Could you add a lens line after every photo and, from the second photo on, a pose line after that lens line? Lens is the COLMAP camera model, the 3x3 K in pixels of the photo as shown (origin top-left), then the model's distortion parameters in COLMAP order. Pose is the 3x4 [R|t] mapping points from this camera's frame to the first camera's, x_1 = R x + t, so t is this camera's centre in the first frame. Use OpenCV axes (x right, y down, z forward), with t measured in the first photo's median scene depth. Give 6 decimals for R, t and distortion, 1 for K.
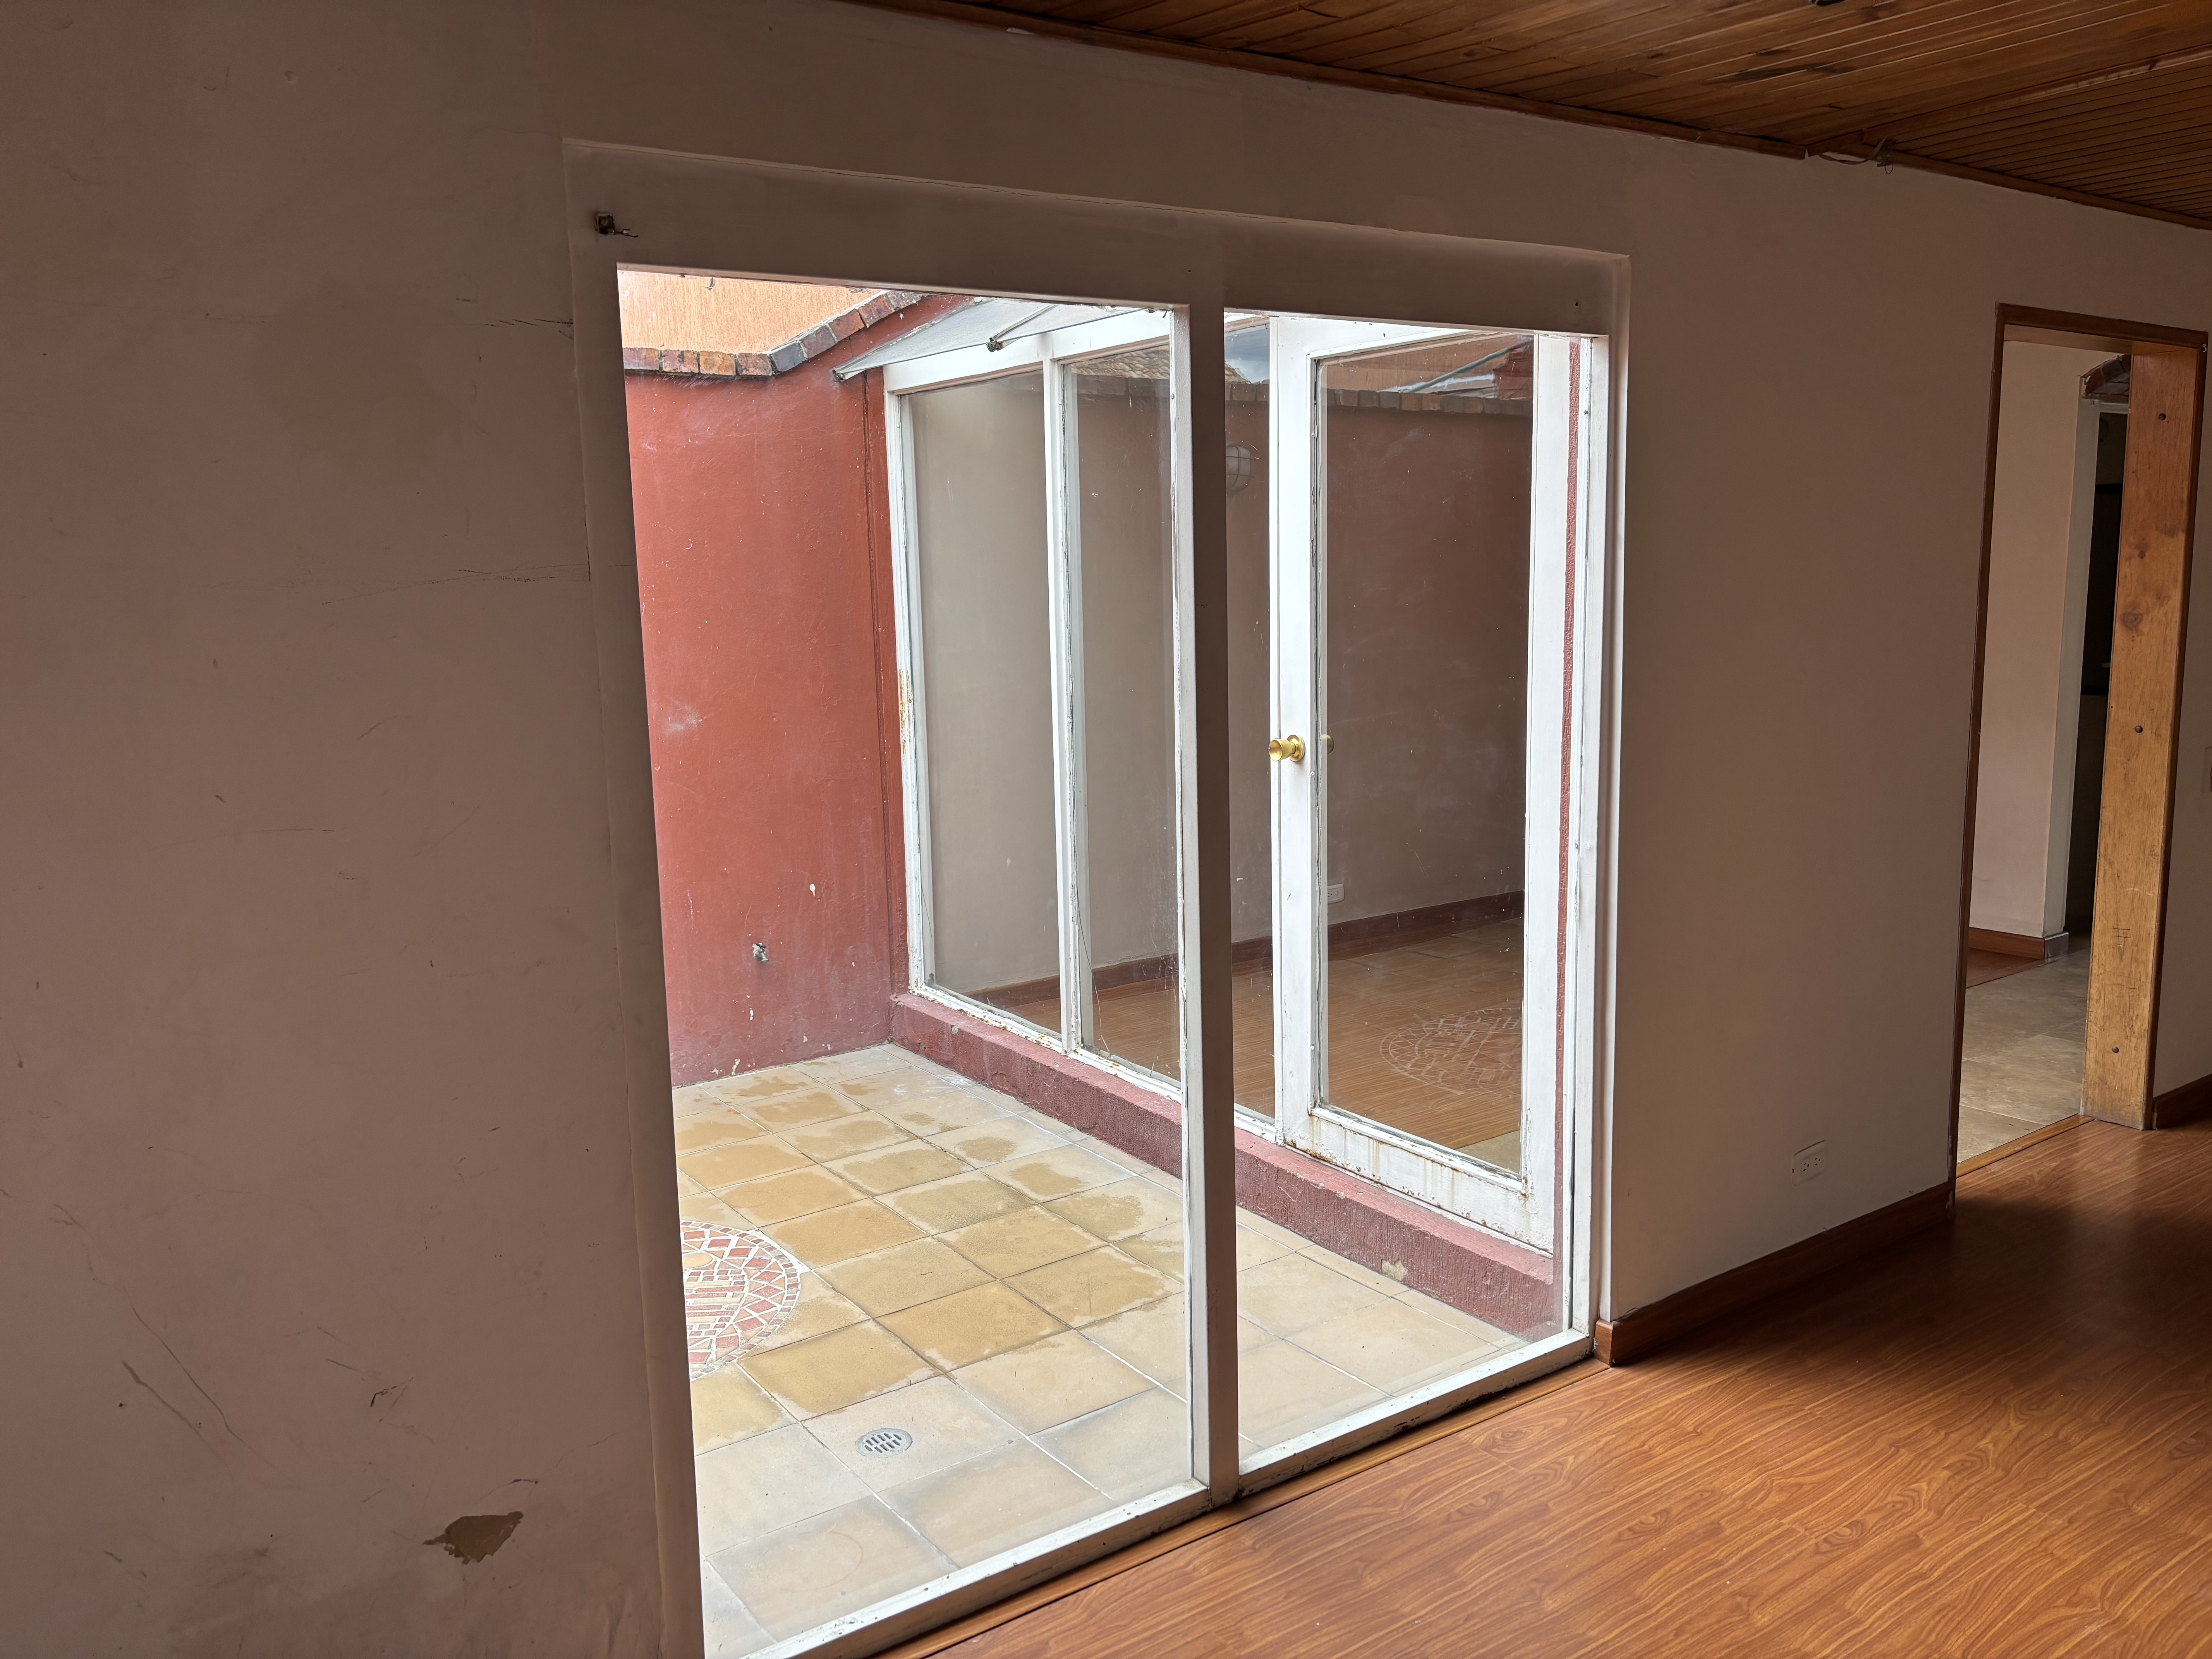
lens RADIAL K [[1671.9, 0, 1110.4], [0, 1671.9, 817.2], [0, 0, 1]] dist [0.047166, -0.046419]
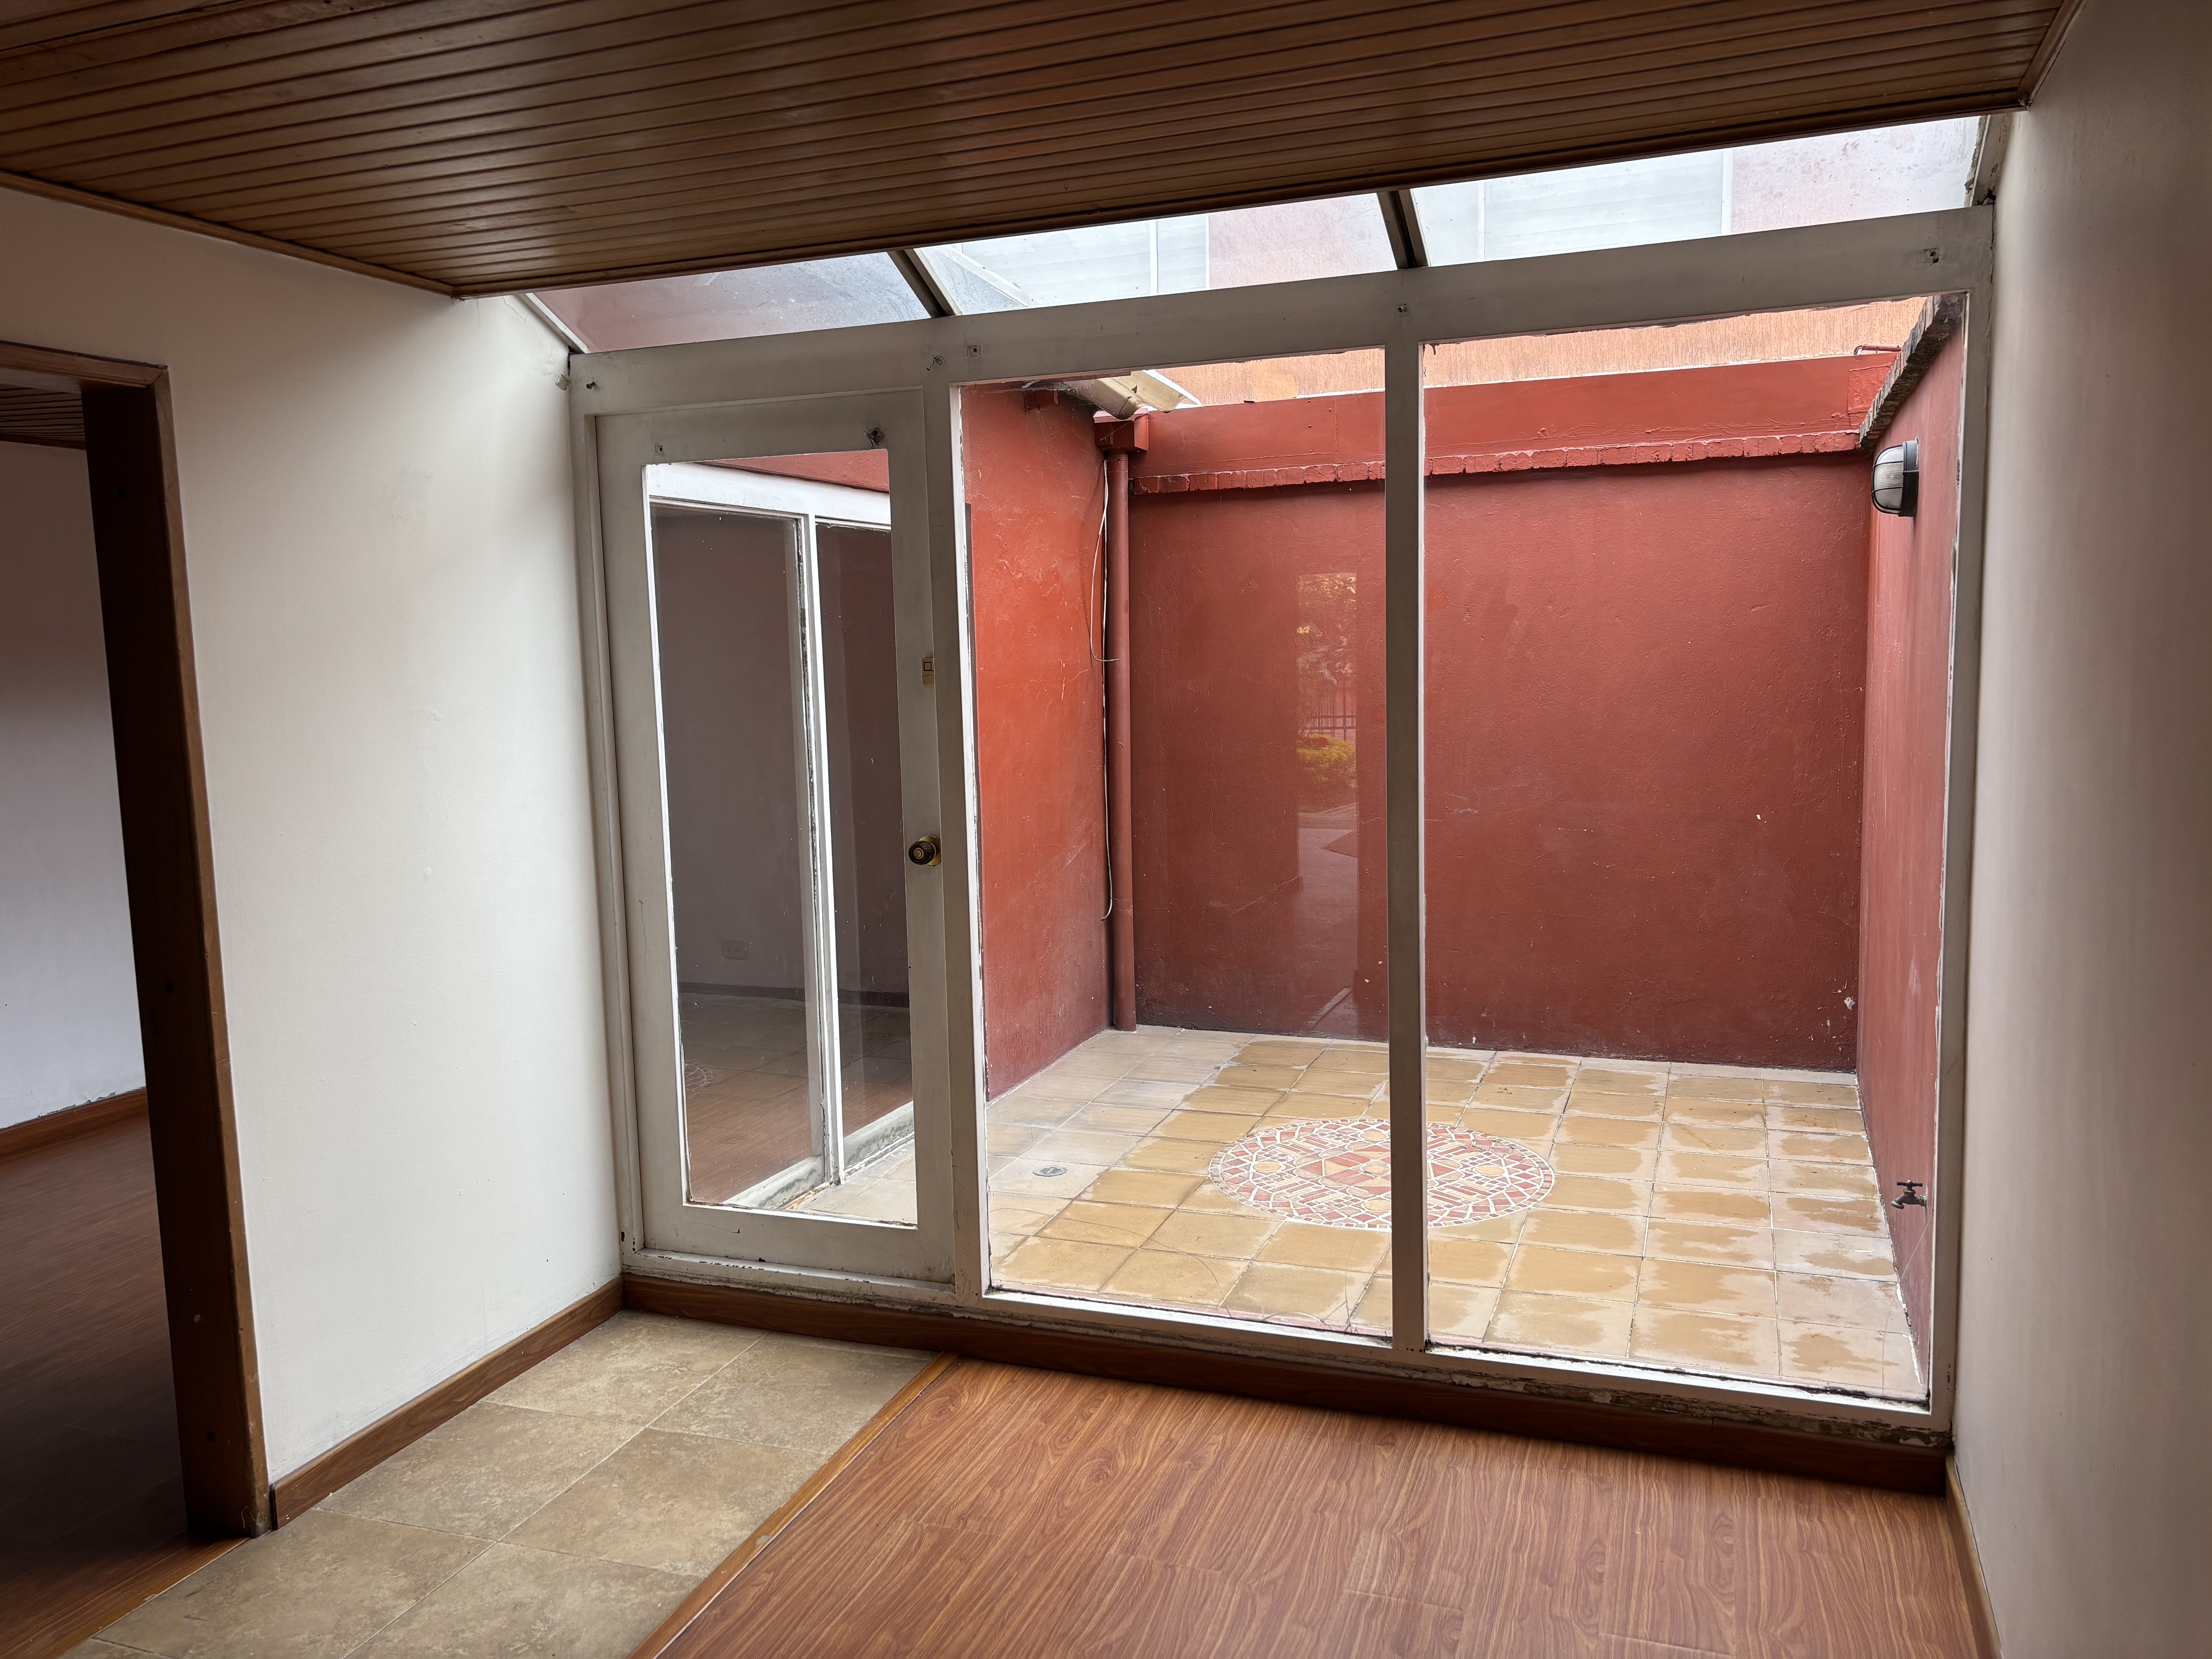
lens RADIAL K [[1671.9, 0, 1115.3], [0, 1671.9, 823.5], [0, 0, 1]] dist [0.047166, -0.046419]
pose [[-0.819266, 0.111257, -0.562517, 0.690706], [-0.038017, 0.968299, 0.246883, -0.362921], [0.572152, 0.223648, -0.789065, 2.227958]]
